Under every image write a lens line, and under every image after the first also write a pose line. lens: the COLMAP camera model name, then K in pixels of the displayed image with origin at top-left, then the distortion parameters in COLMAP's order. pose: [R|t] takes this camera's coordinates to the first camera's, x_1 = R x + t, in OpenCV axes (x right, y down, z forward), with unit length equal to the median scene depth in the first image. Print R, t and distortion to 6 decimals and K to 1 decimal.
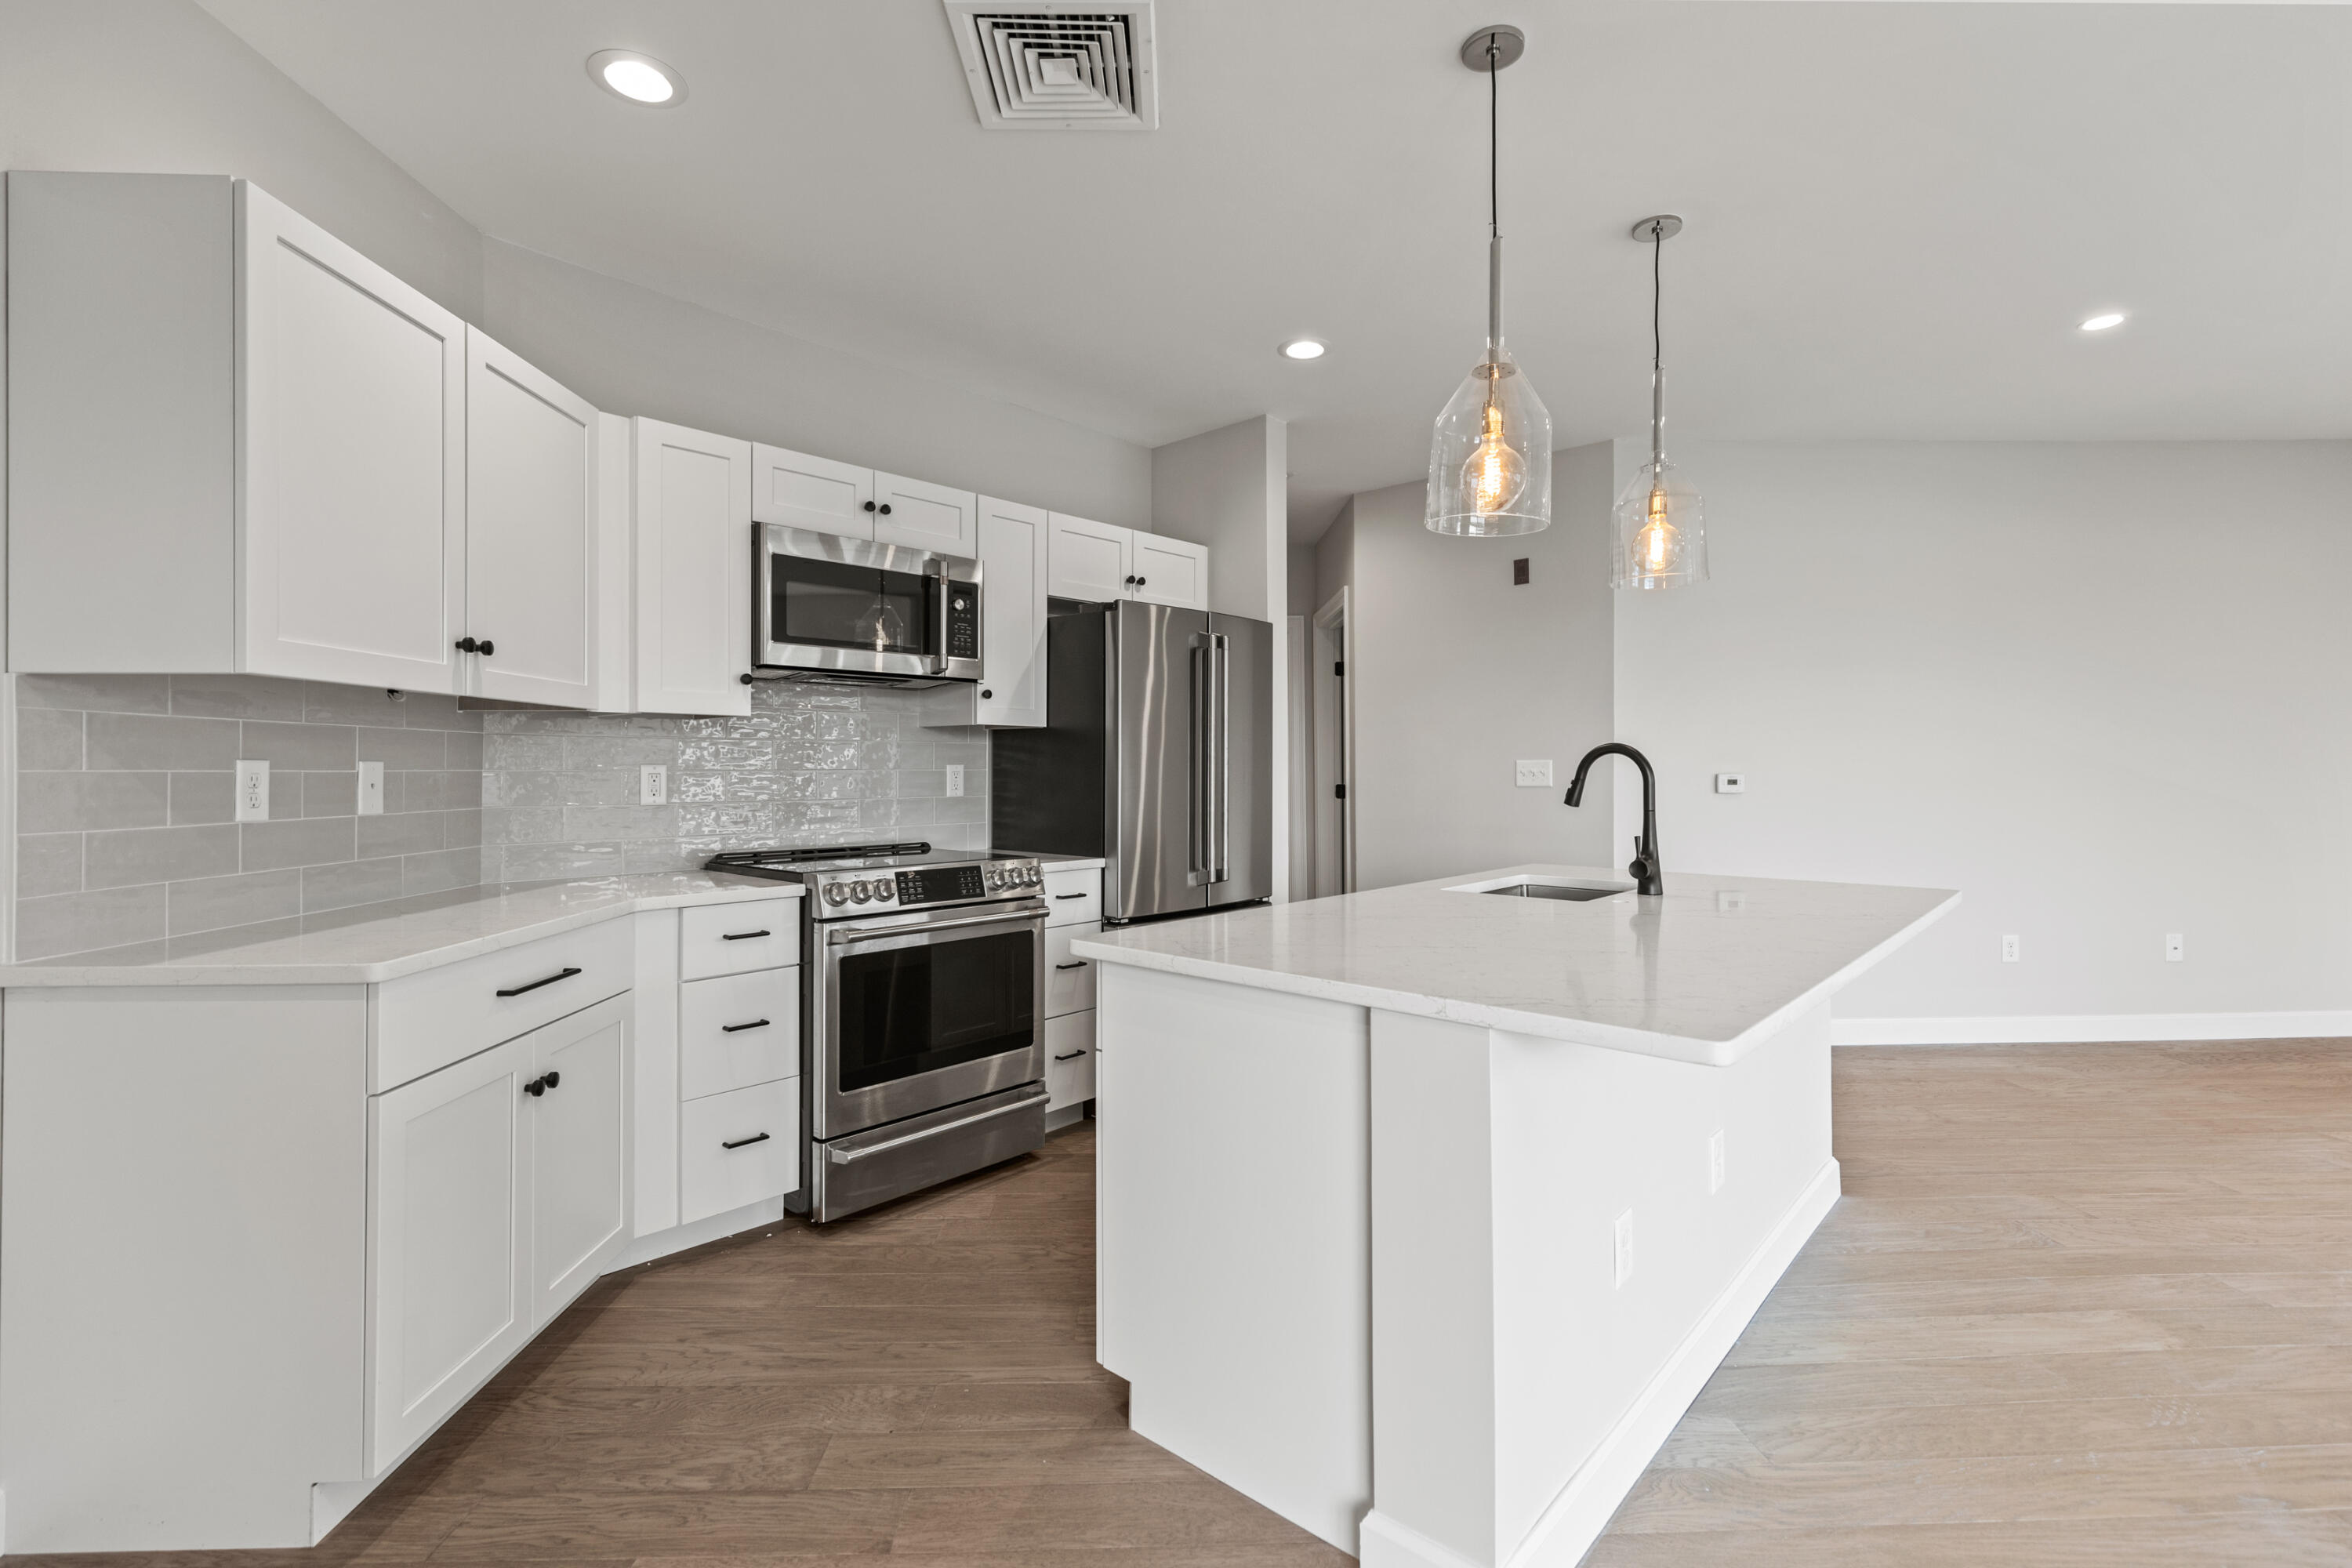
lens RADIAL K [[1054.8, 0, 1193.2], [0, 1054.8, 766.1], [0, 0, 1]] dist [0.008150, 0.000207]
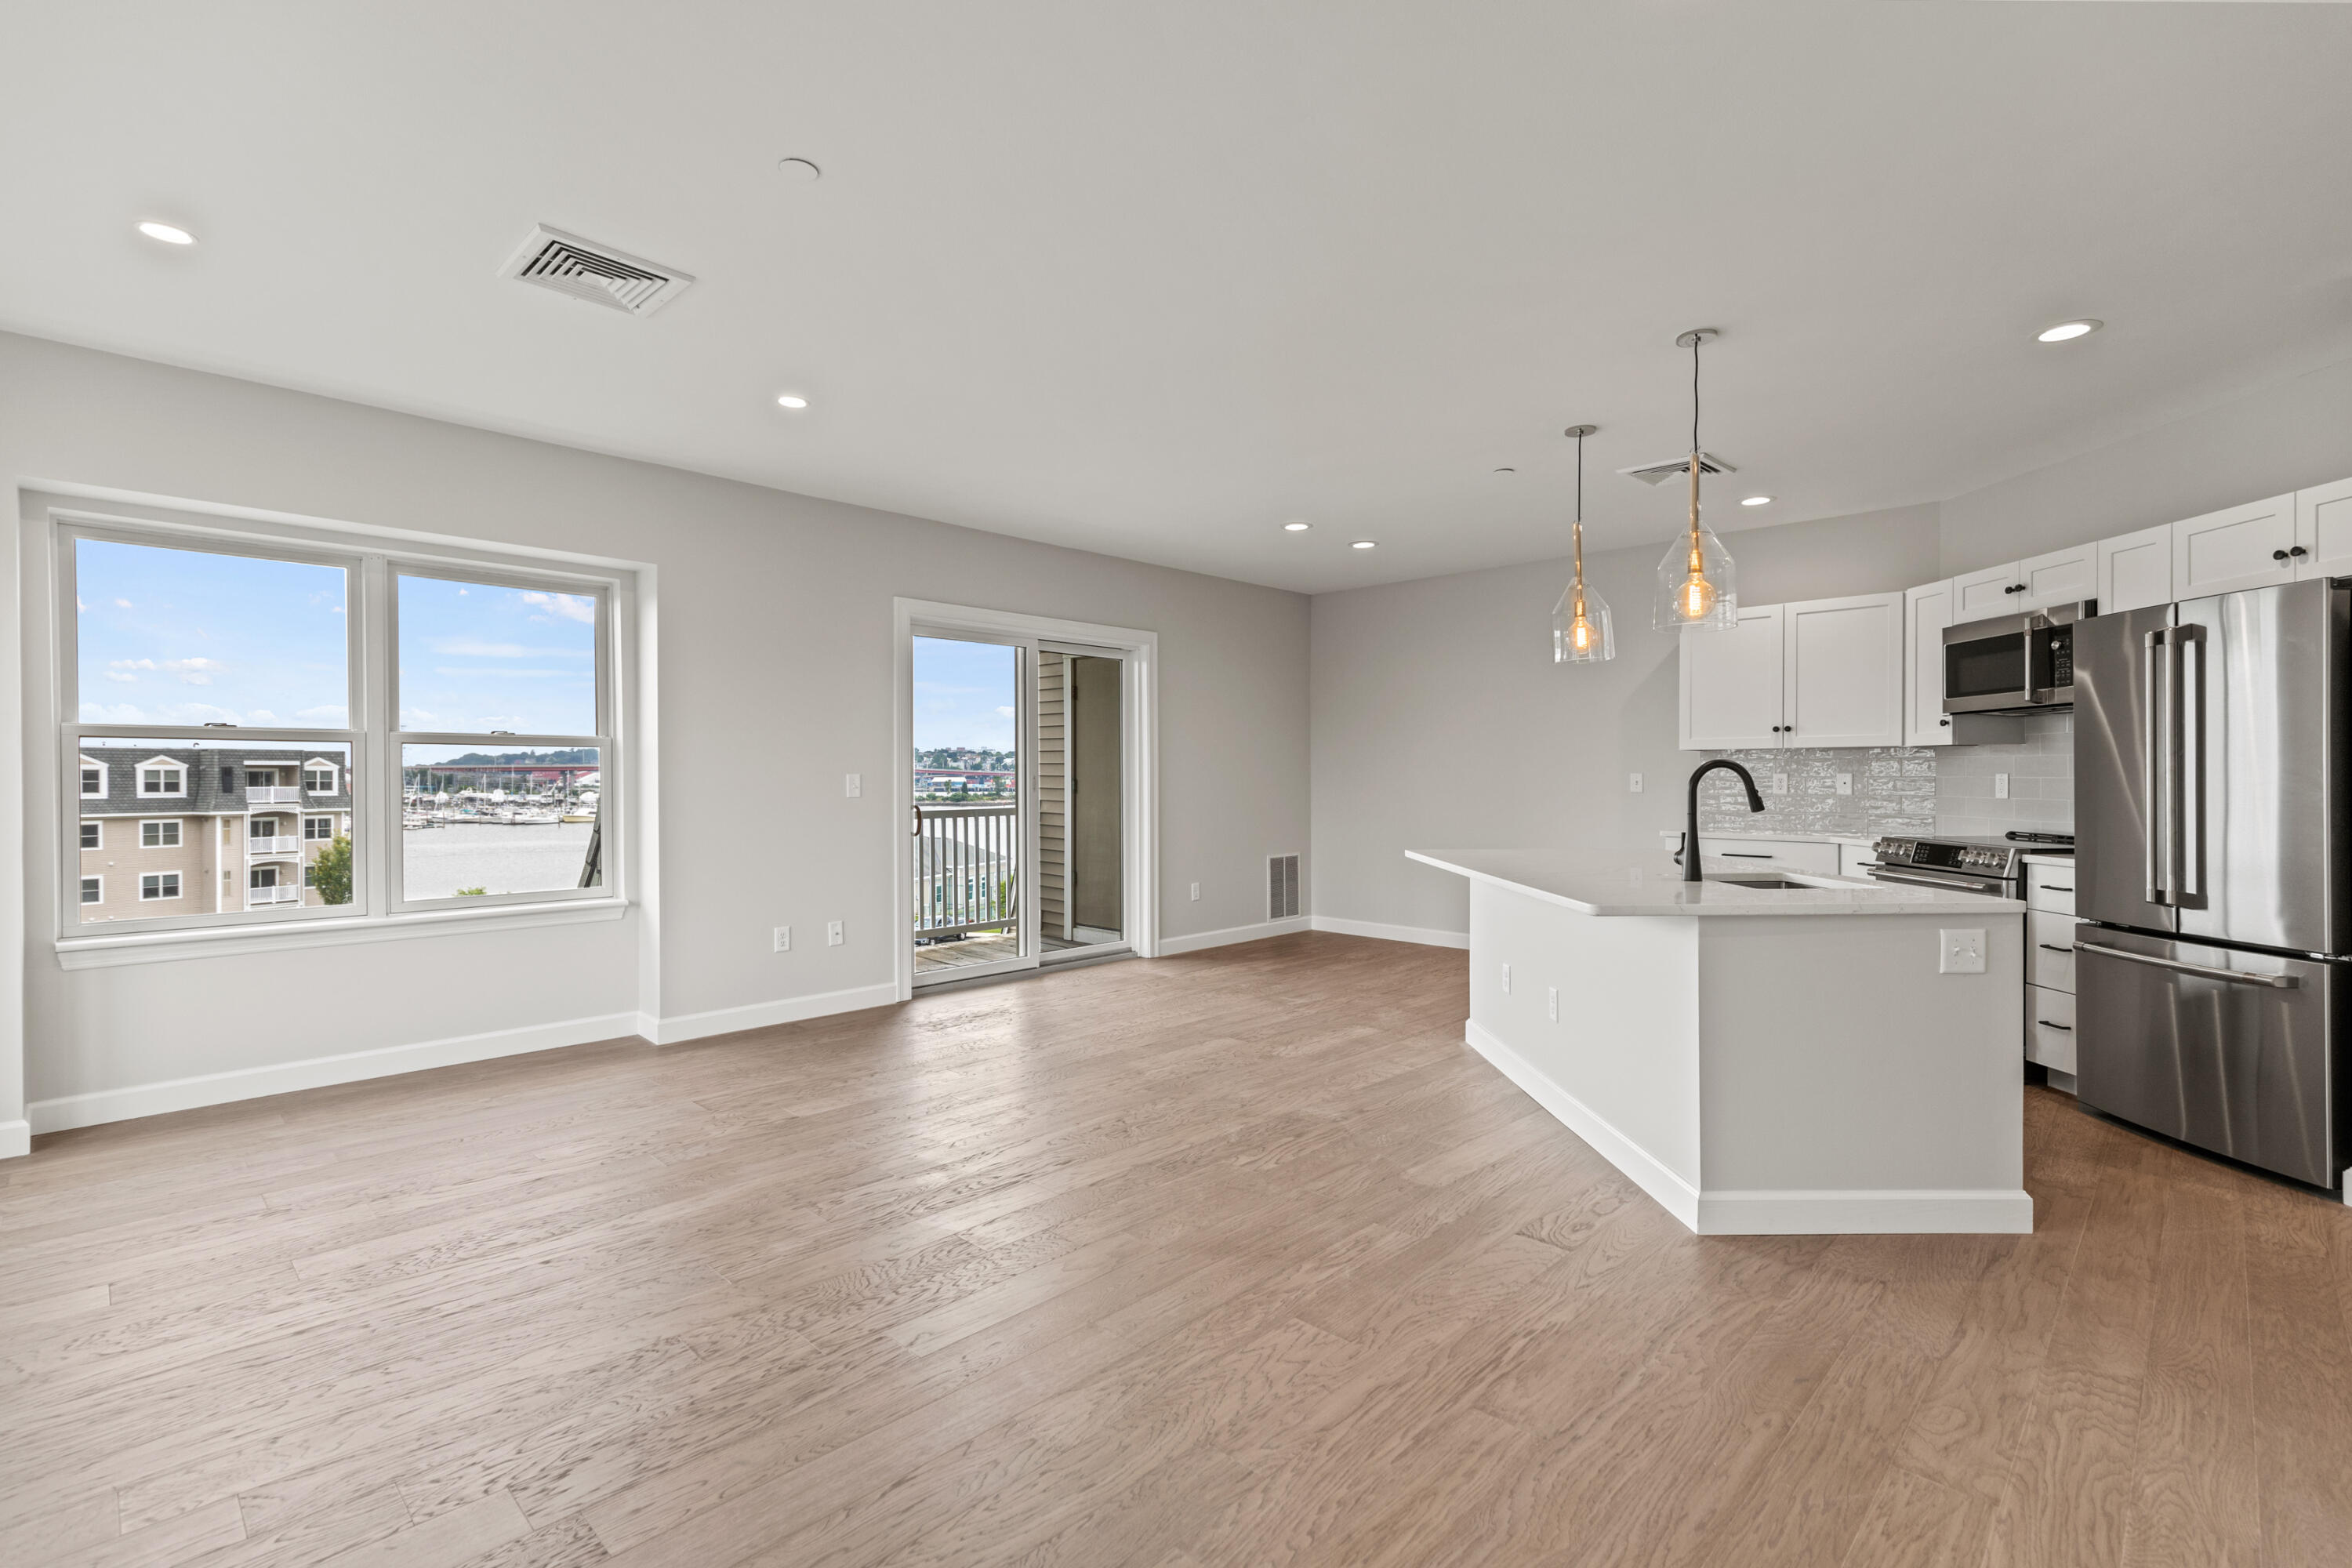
lens RADIAL K [[1054.8, 0, 1193.2], [0, 1054.8, 766.1], [0, 0, 1]] dist [0.008150, 0.000207]
pose [[-0.711976, -0.002724, -0.702199, 1.899129], [0.005145, 0.999945, -0.009096, -0.005448], [0.702185, -0.010089, -0.711923, 1.612695]]
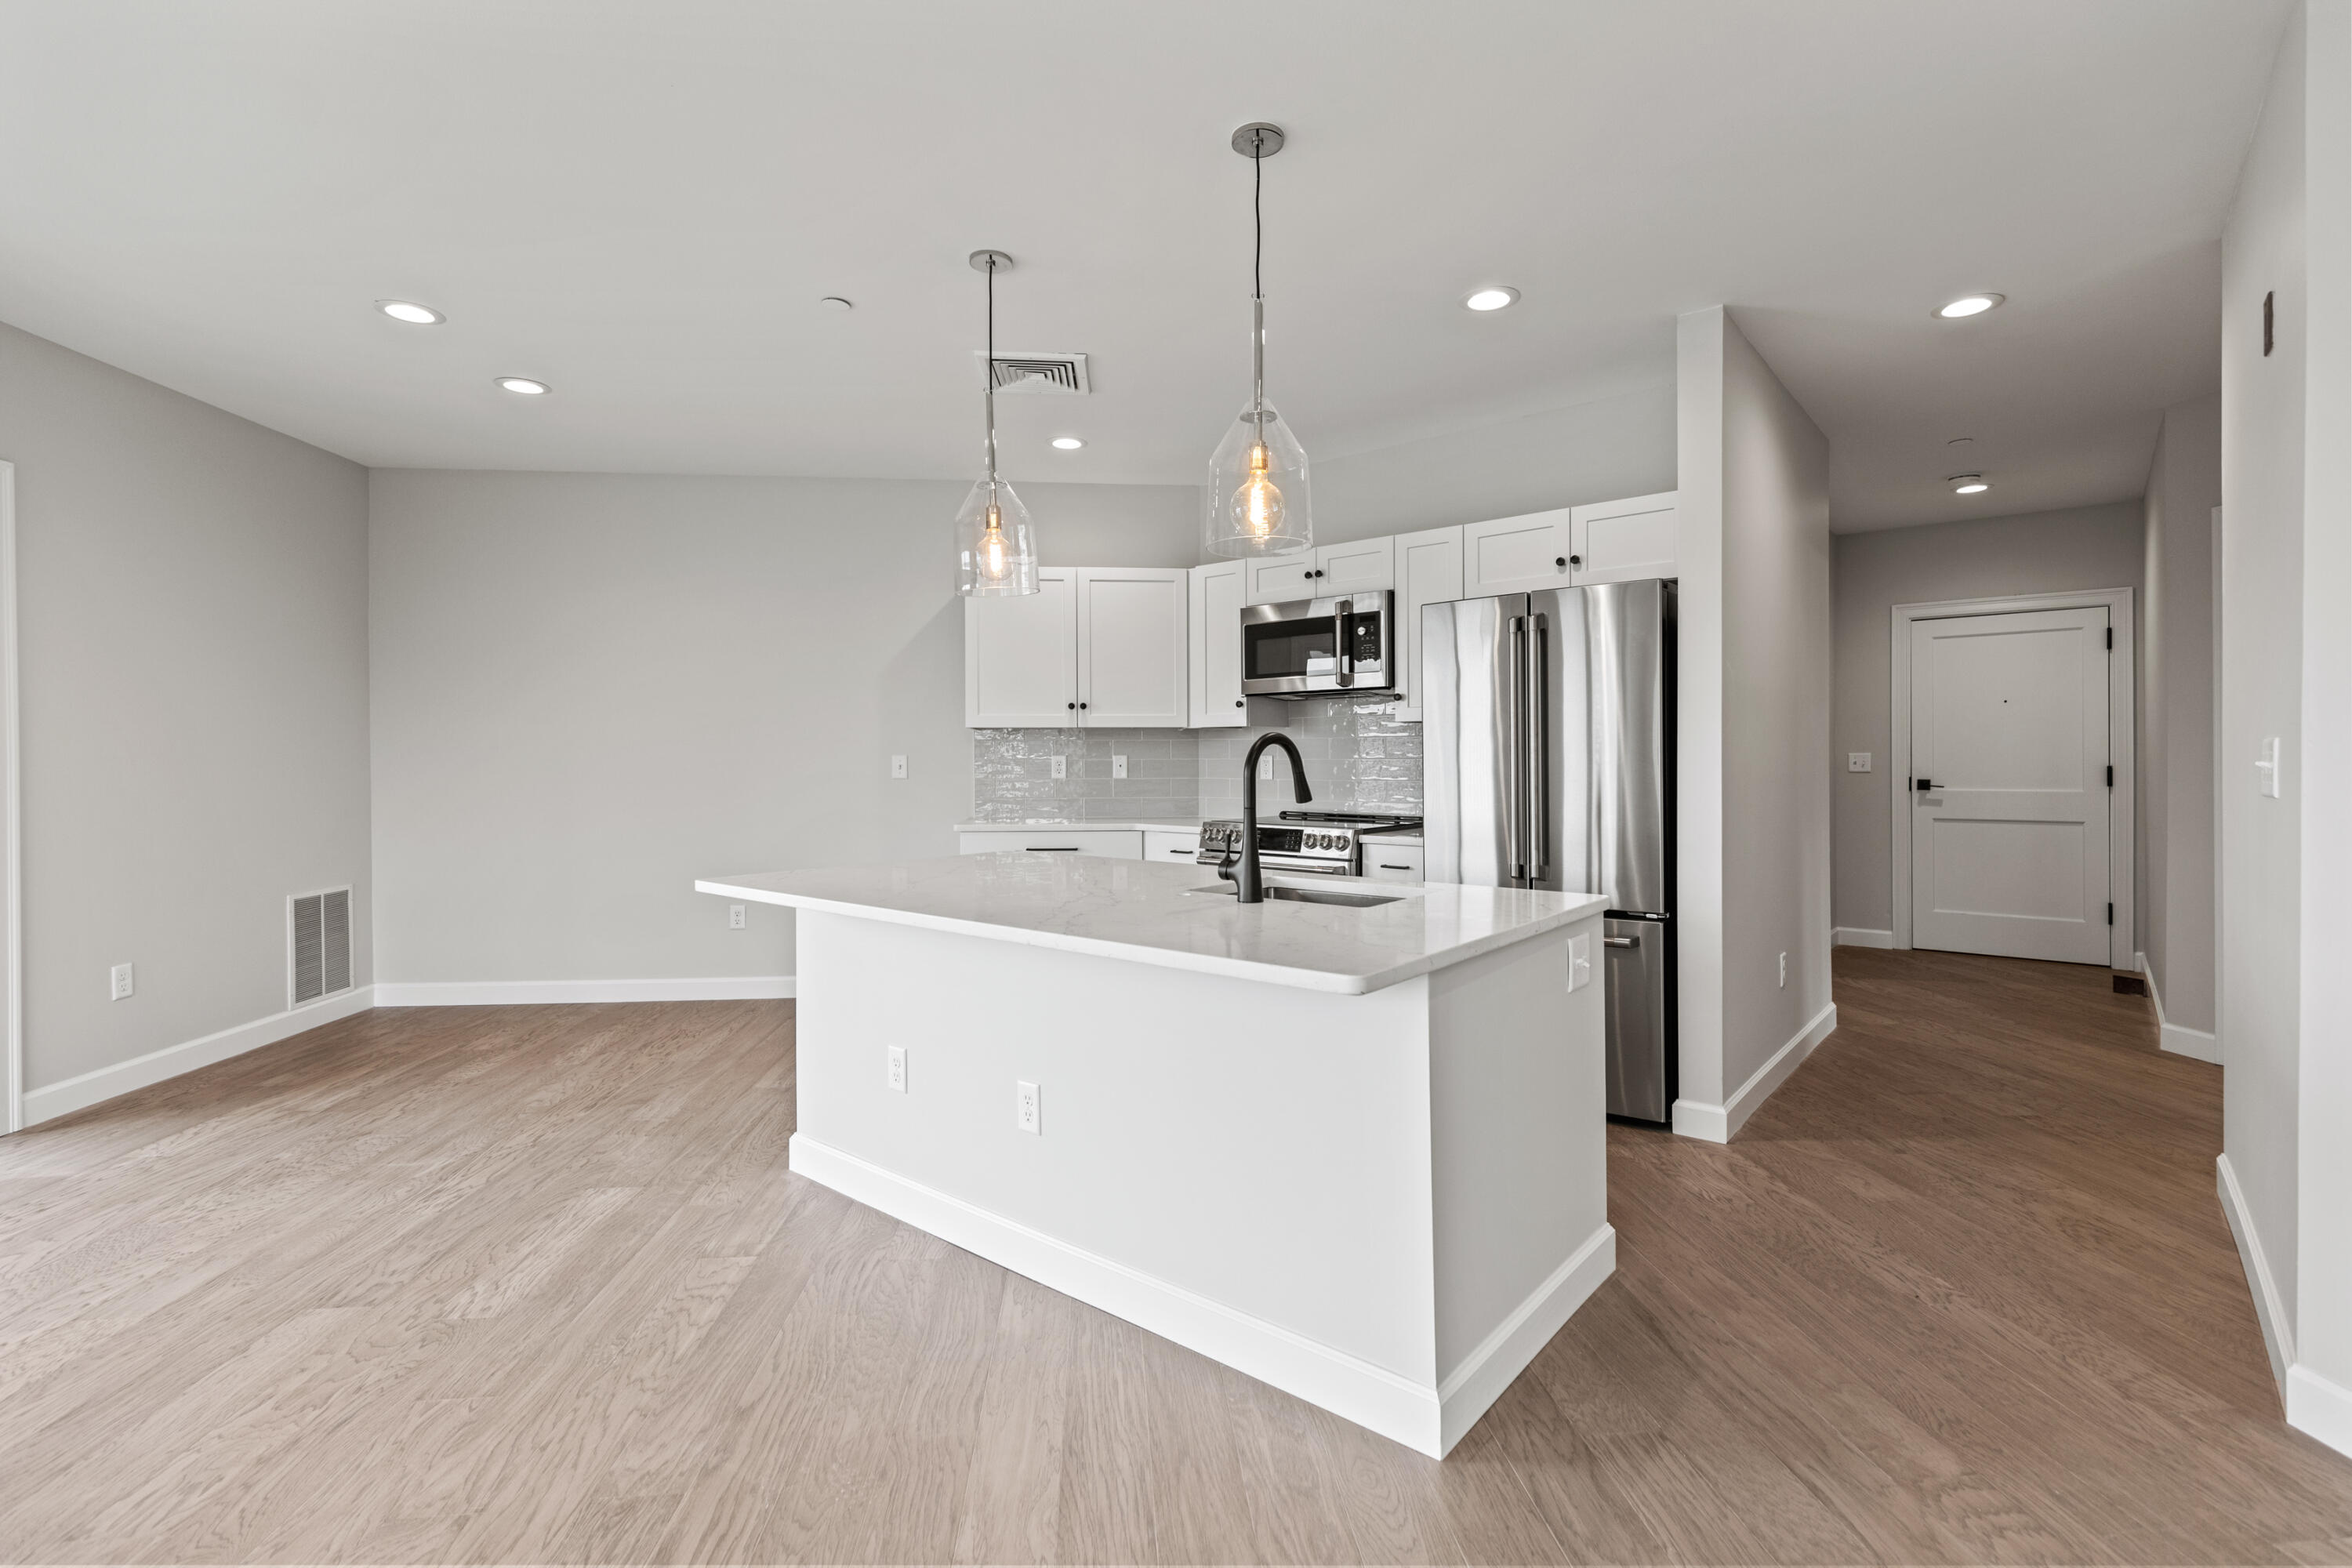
lens RADIAL K [[1054.8, 0, 1193.2], [0, 1054.8, 766.1], [0, 0, 1]] dist [0.008150, 0.000207]
pose [[0.053224, 0.008179, -0.998549, 1.453568], [0.004937, 0.999952, 0.008453, 0.000515], [0.998570, -0.005379, 0.053181, 0.997143]]
